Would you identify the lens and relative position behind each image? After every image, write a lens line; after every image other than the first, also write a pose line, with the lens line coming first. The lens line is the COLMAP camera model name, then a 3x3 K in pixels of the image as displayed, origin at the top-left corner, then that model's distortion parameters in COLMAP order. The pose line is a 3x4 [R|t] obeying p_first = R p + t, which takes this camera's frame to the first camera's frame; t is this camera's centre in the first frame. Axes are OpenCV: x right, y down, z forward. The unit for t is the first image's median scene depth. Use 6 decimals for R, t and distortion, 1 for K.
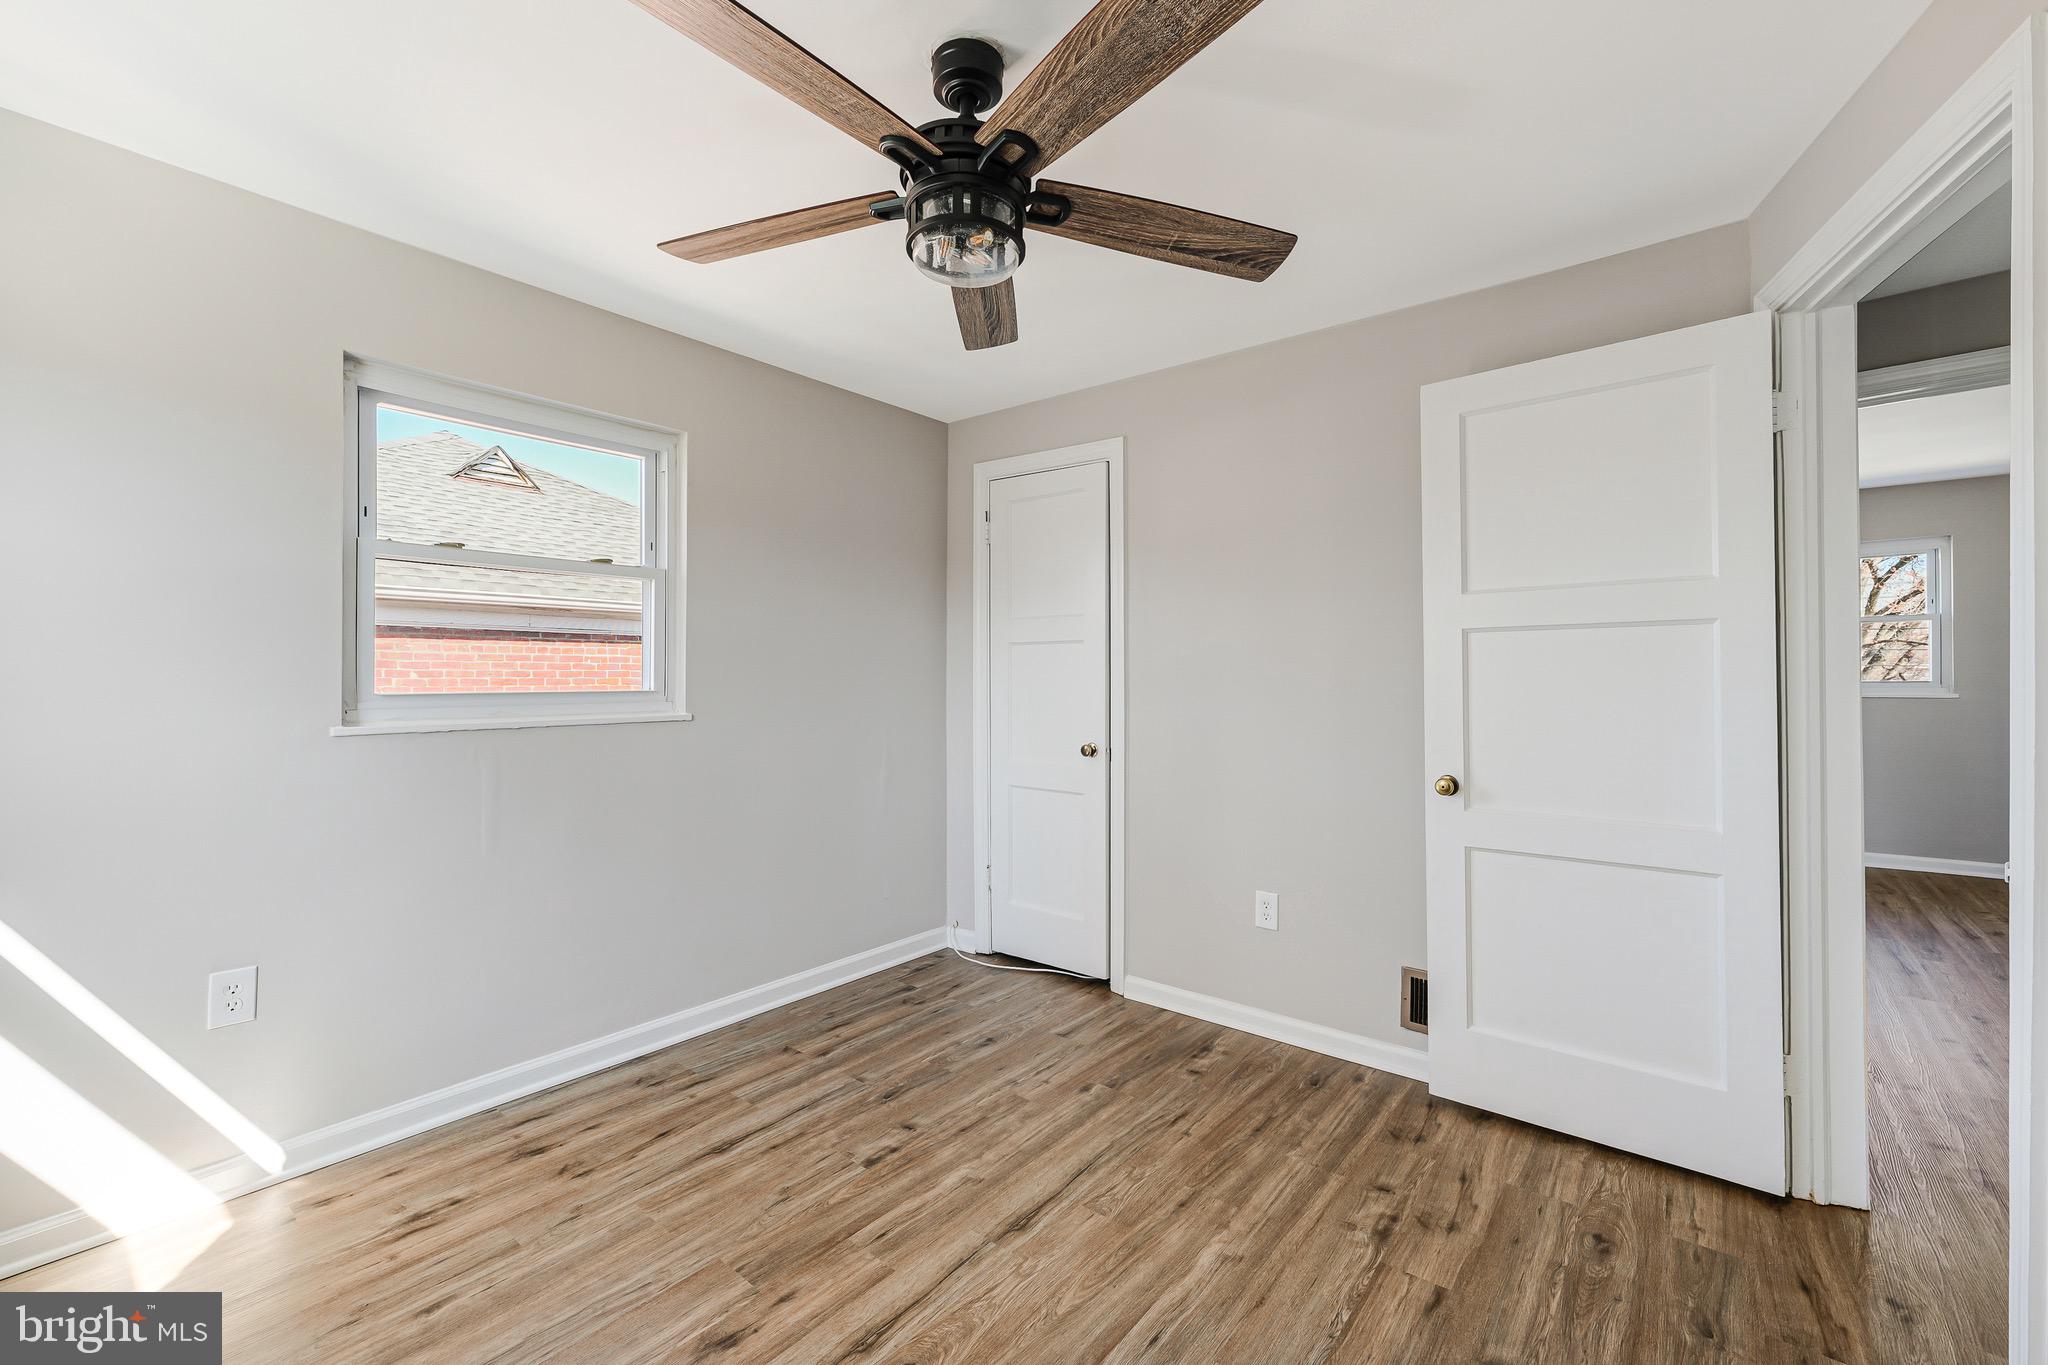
lens RADIAL K [[840.5, 0, 1026.3], [0, 840.5, 675.3], [0, 0, 1]] dist [0.004213, 0.000377]
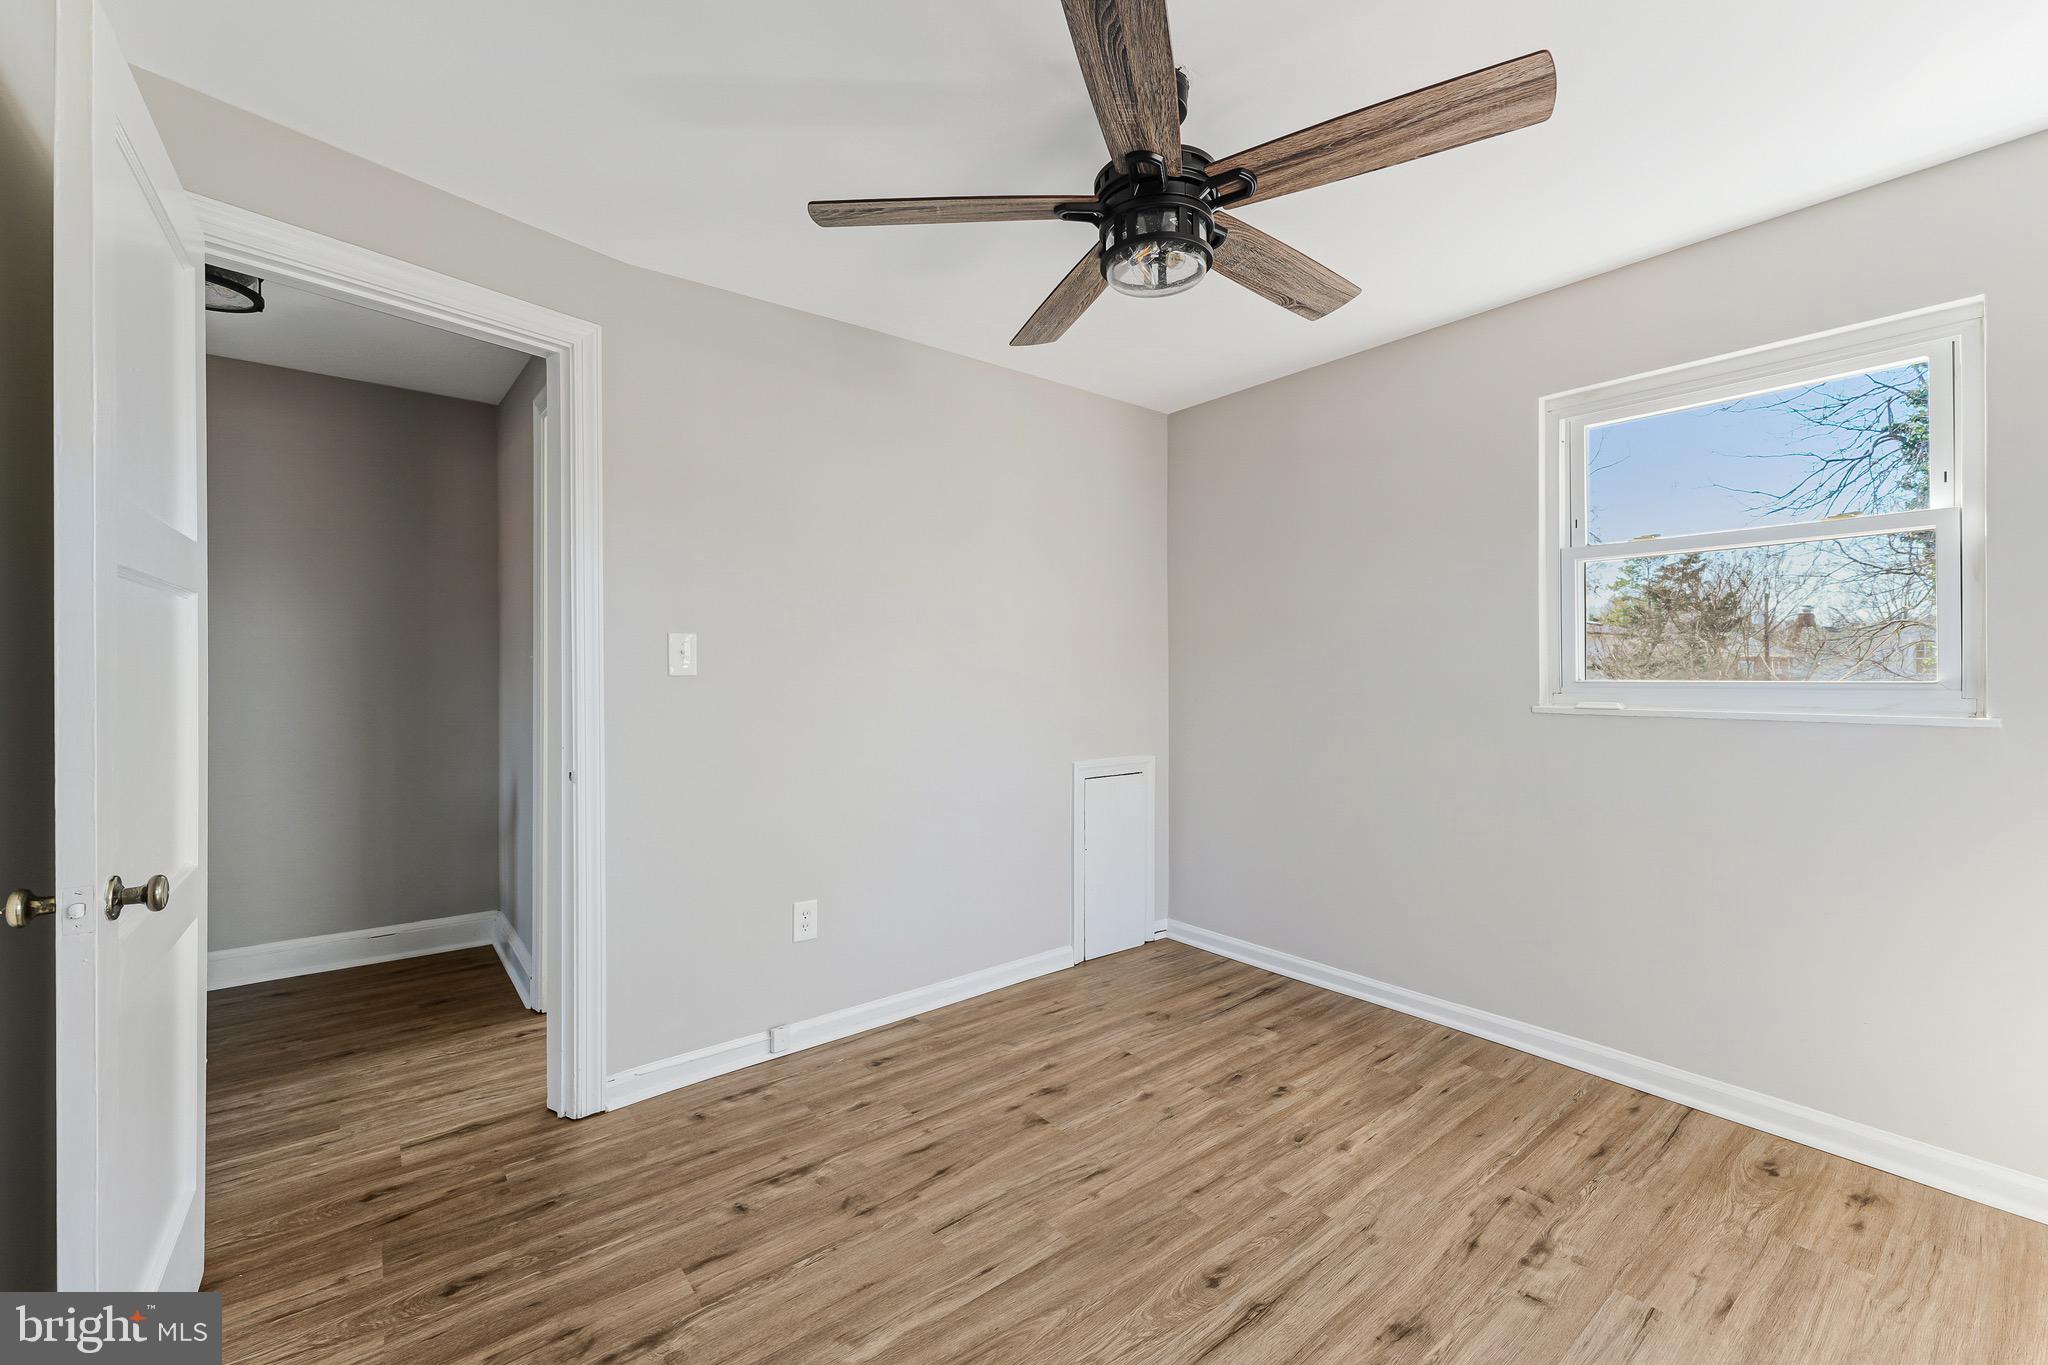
lens RADIAL K [[840.5, 0, 1030.1], [0, 840.5, 668.1], [0, 0, 1]] dist [0.004213, 0.000377]
pose [[-0.975544, 0.003842, 0.219773, -0.100939], [0.002541, 0.999978, -0.006200, 0.007507], [-0.219791, -0.005490, -0.975531, 1.409806]]
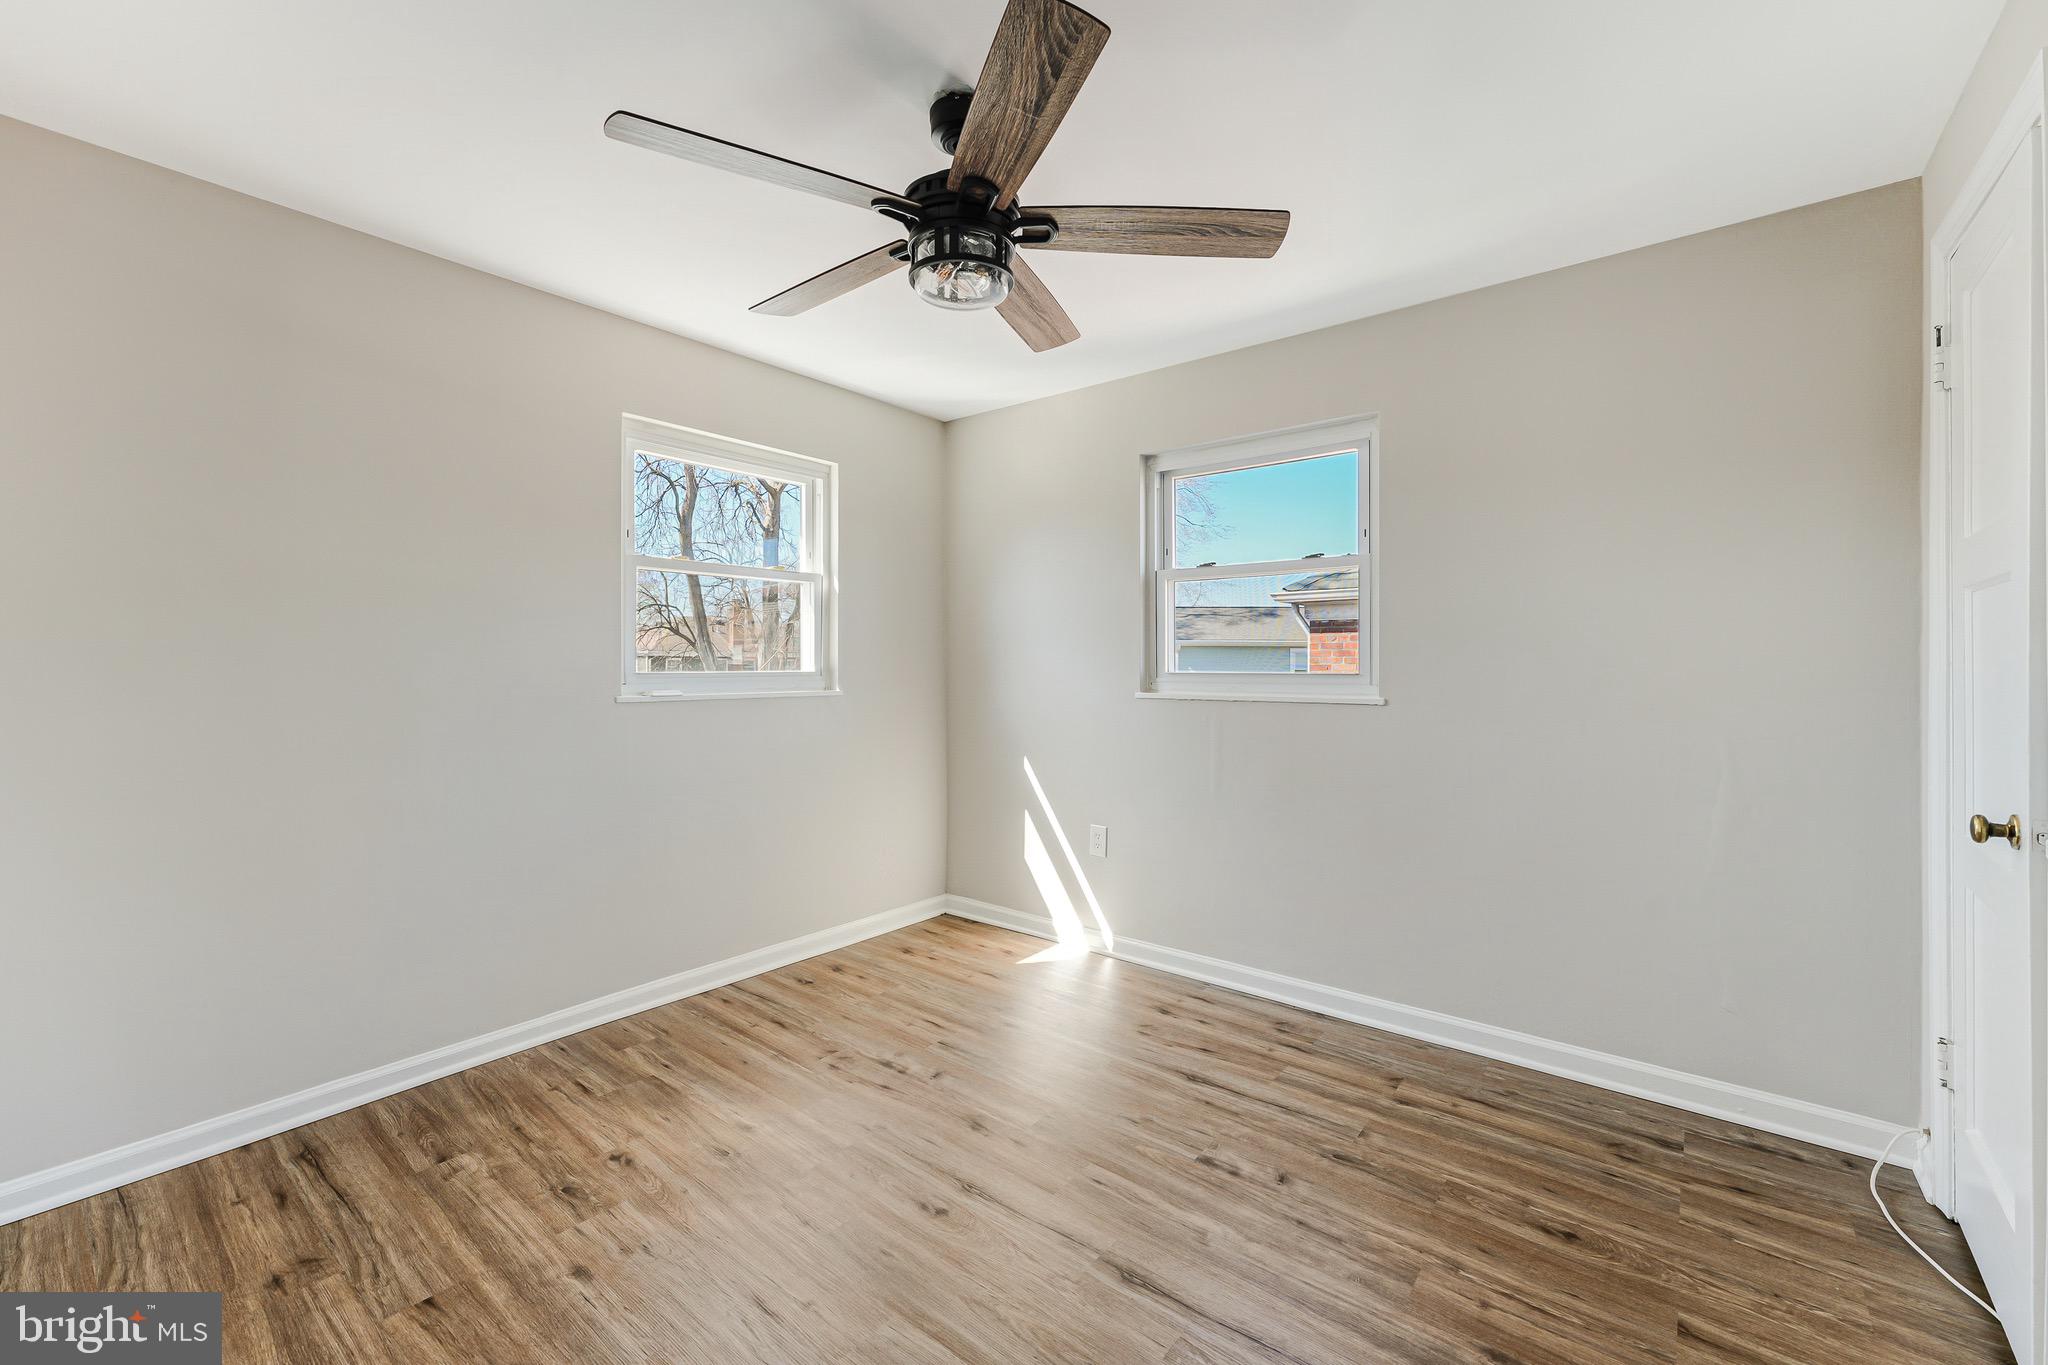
lens RADIAL K [[840.5, 0, 1031.6], [0, 840.5, 666.6], [0, 0, 1]] dist [0.004213, 0.000377]
pose [[0.002642, 0.000151, -0.999996, 0.722830], [0.001293, 0.999999, 0.000154, 0.011123], [0.999996, -0.001293, 0.002642, 0.740601]]
